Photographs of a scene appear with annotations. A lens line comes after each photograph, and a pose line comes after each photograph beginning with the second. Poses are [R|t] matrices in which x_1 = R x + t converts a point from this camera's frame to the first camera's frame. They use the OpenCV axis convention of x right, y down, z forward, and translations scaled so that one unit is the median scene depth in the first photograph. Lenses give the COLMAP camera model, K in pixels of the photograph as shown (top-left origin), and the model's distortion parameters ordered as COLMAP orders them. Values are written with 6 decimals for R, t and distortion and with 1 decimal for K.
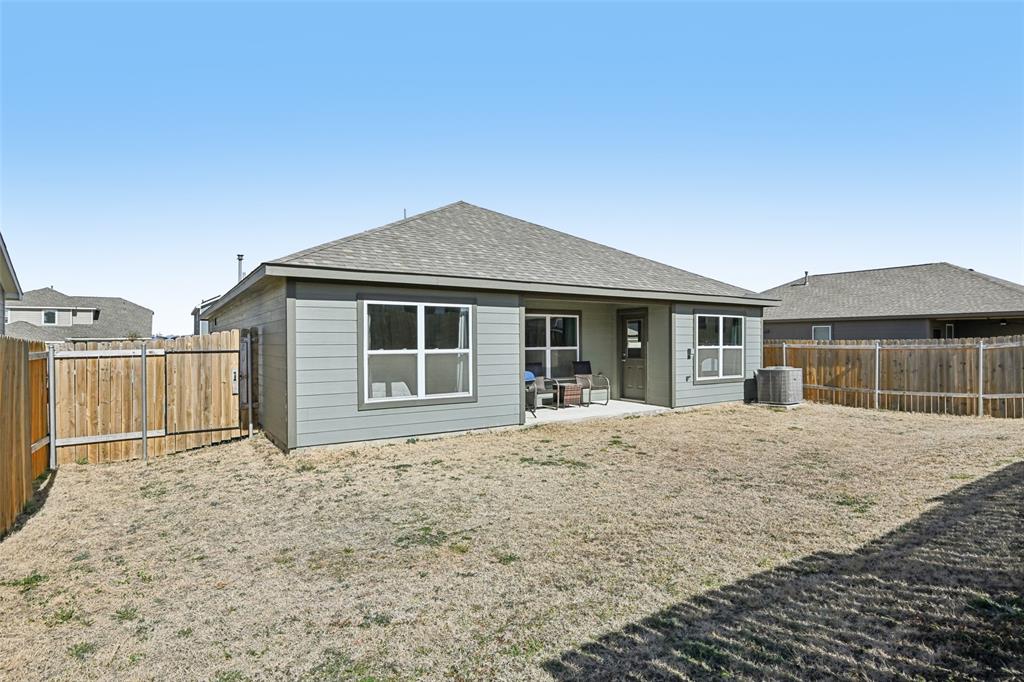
lens RADIAL K [[545.9, 0, 504.7], [0, 545.9, 342.3], [0, 0, 1]] dist [-0.027209, -0.000692]
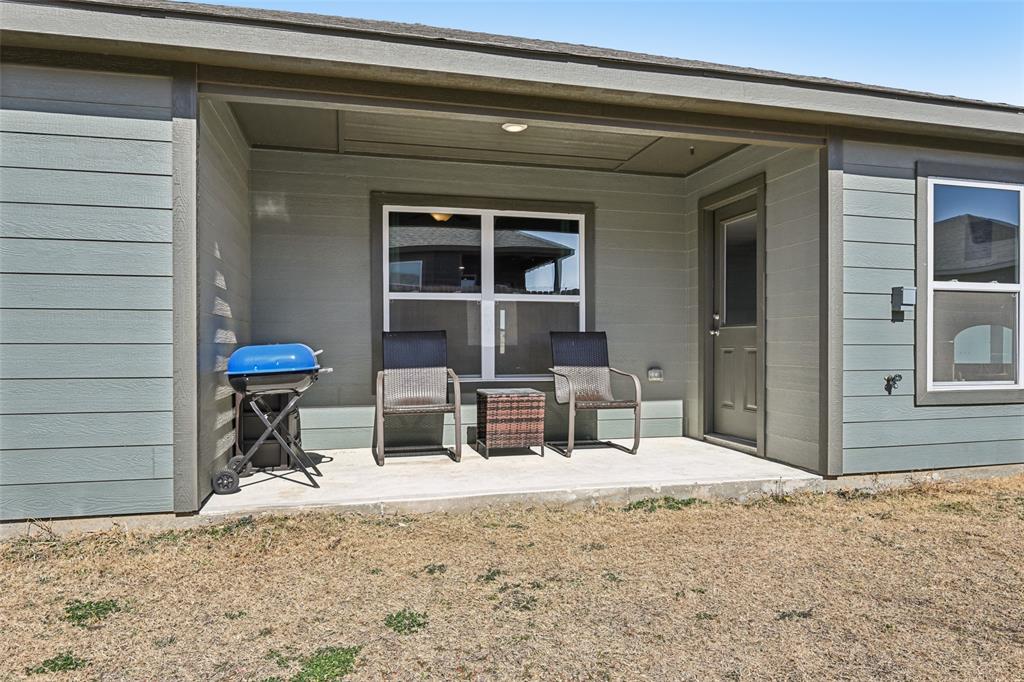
lens RADIAL K [[656.9, 0, 515.5], [0, 656.9, 343.8], [0, 0, 1]] dist [-0.022516, -0.001540]
pose [[0.945451, 0.005477, -0.325719, 0.250165], [-0.006436, 0.999978, -0.001866, 0.045031], [0.325702, 0.003861, 0.945465, 0.569543]]
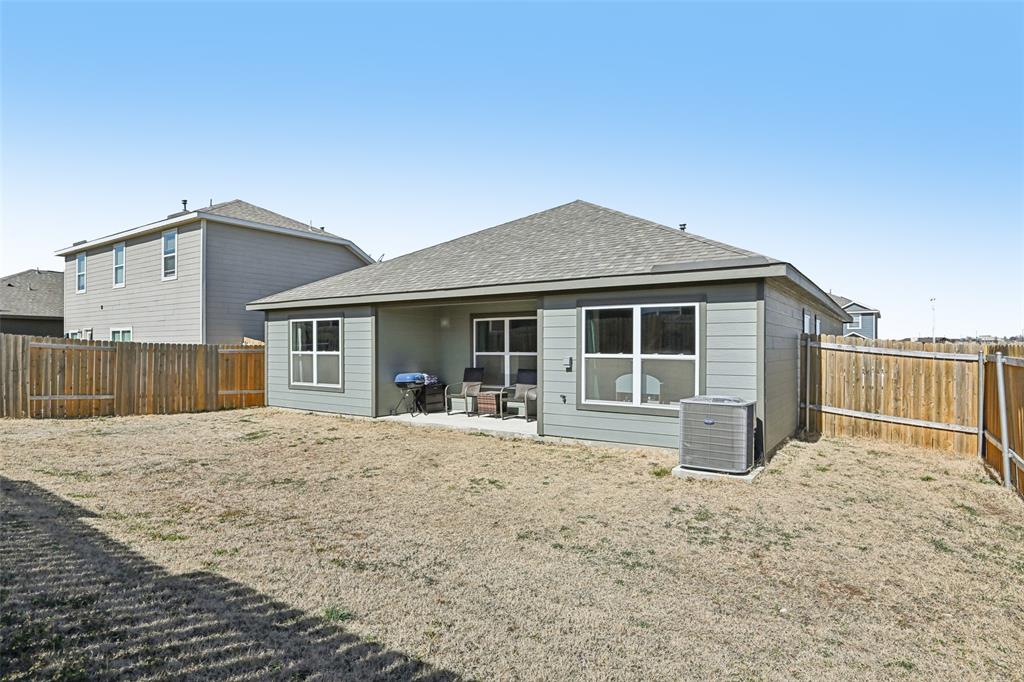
lens RADIAL K [[545.9, 0, 510.5], [0, 545.9, 342.4], [0, 0, 1]] dist [-0.027209, -0.000692]
pose [[0.383825, -0.002464, -0.923402, 0.951604], [-0.003177, 0.999987, -0.003989, -0.004275], [0.923400, 0.004464, 0.383812, 0.647125]]
